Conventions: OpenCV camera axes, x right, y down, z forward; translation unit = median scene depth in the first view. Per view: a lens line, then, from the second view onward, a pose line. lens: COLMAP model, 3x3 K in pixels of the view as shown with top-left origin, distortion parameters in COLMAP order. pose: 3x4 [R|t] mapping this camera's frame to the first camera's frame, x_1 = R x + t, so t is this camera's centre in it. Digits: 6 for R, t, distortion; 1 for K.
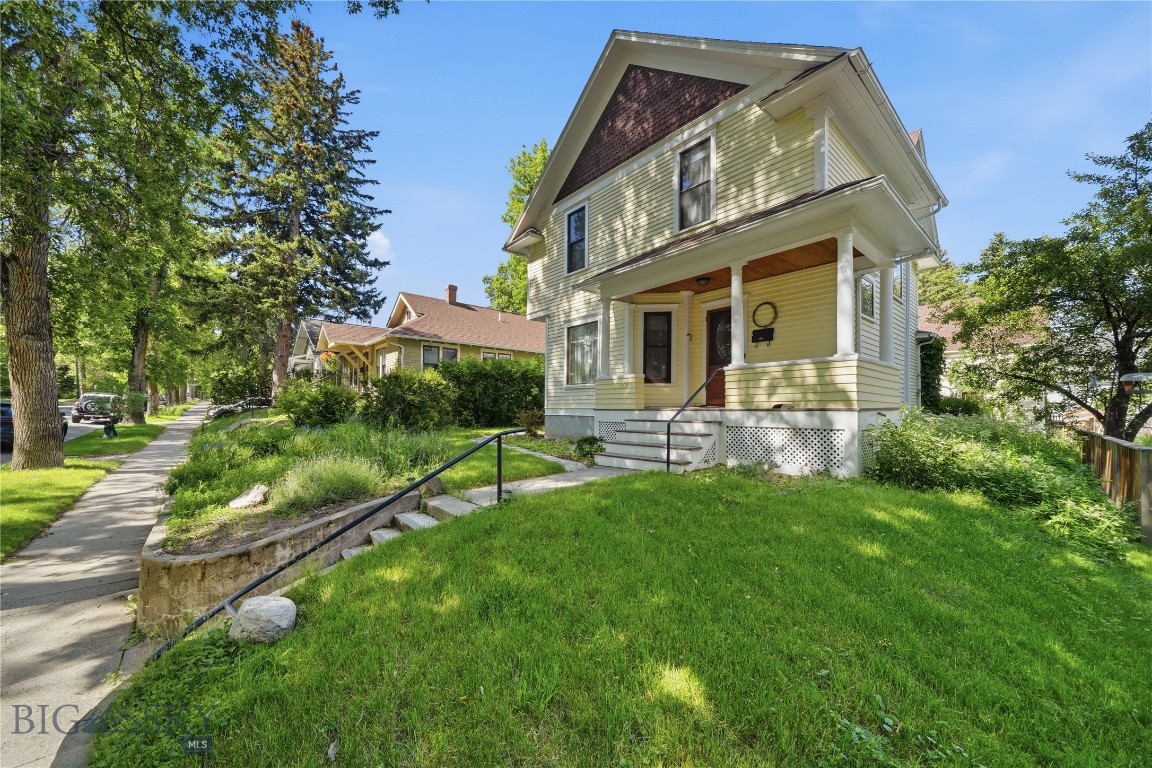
lens RADIAL K [[411.4, 0, 576.9], [0, 411.4, 406.1], [0, 0, 1]] dist [-0.000530, 0.000015]
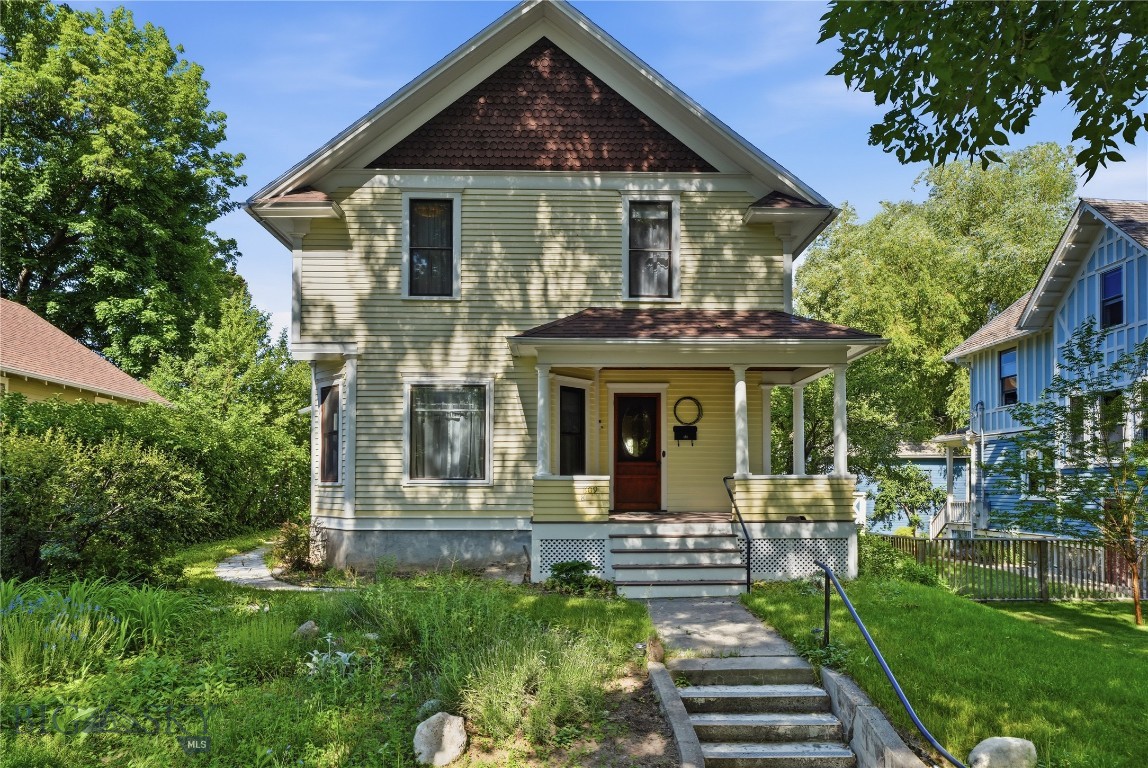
lens RADIAL K [[737.9, 0, 570.9], [0, 737.9, 474.4], [0, 0, 1]] dist [-0.002609, 0.000691]
pose [[0.635092, 0.001749, 0.772434, -0.883455], [-0.004745, 0.999987, 0.001637, -0.076512], [-0.772422, -0.004705, 0.635093, 0.154799]]
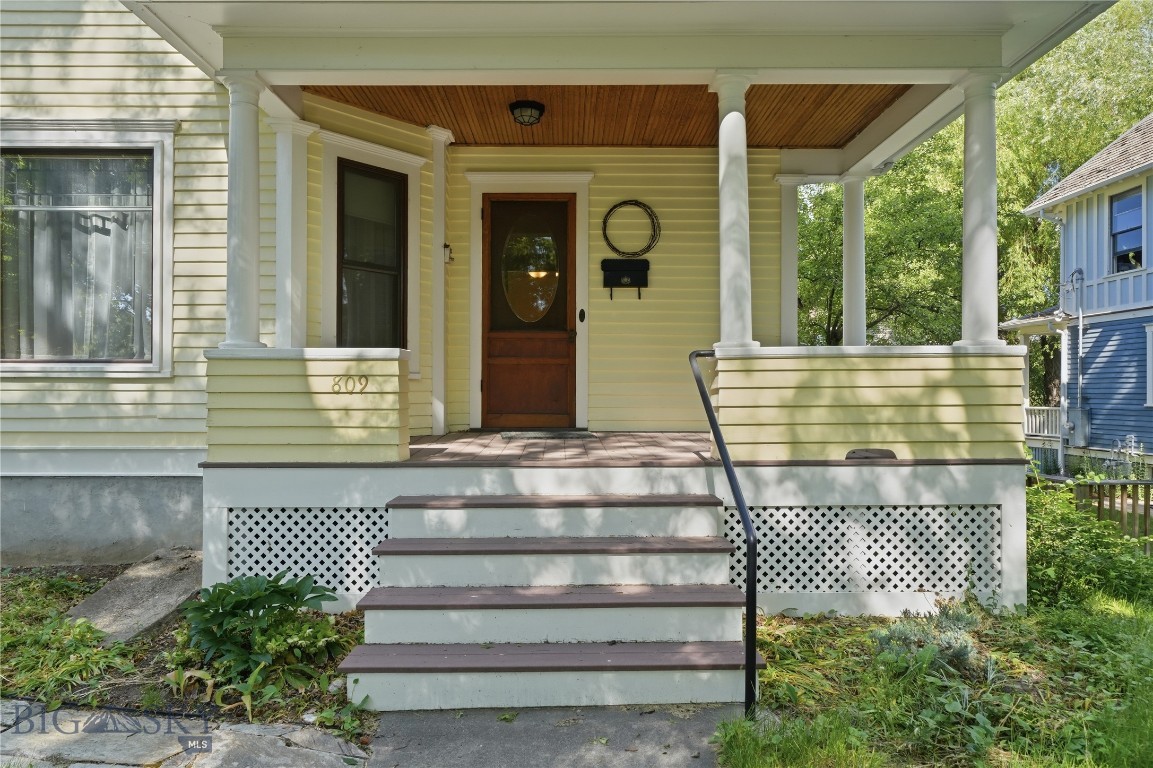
lens RADIAL K [[730.1, 0, 576.5], [0, 730.1, 384.0], [0, 0, 1]] dist [-0.004448, -0.000634]
pose [[0.636897, -0.001675, 0.770947, -0.180147], [-0.004286, 0.999974, 0.005713, -0.051641], [-0.770937, -0.006943, 0.636874, 0.494496]]
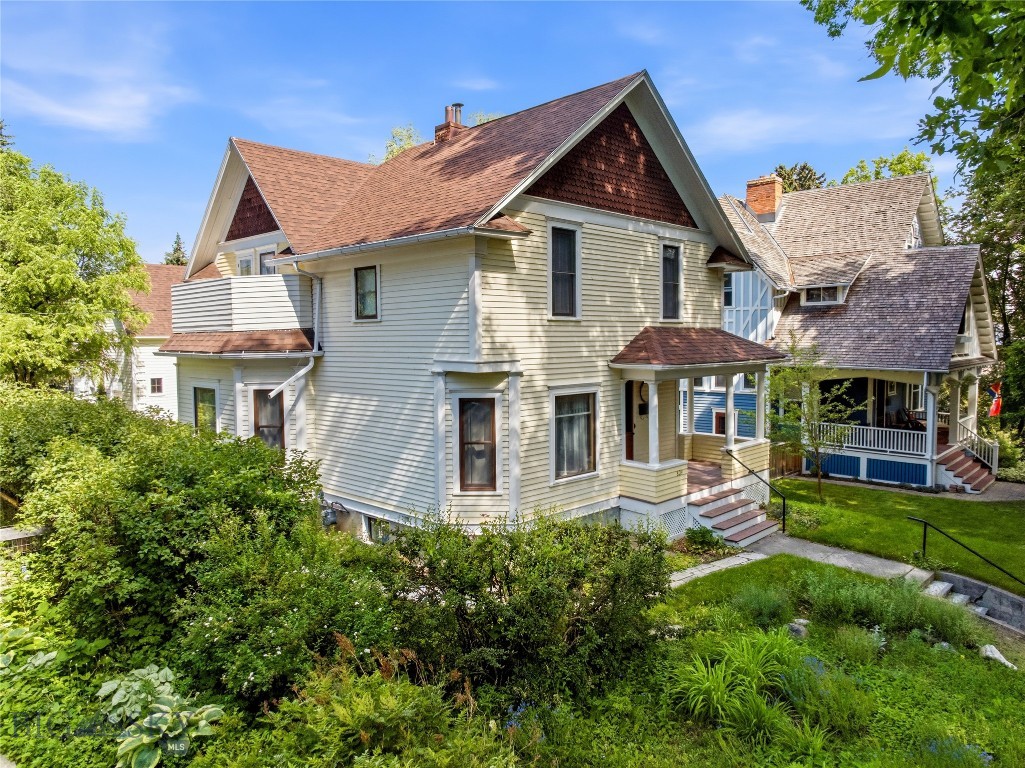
lens RADIAL K [[719.3, 0, 512.5], [0, 719.3, 384.0], [0, 0, 1]] dist [-0.033460, -0.007786]
pose [[-0.078550, -0.081256, 0.993593, -1.480160], [-0.007471, 0.996693, 0.080919, -0.379641], [-0.996882, -0.001067, -0.078897, 1.434288]]
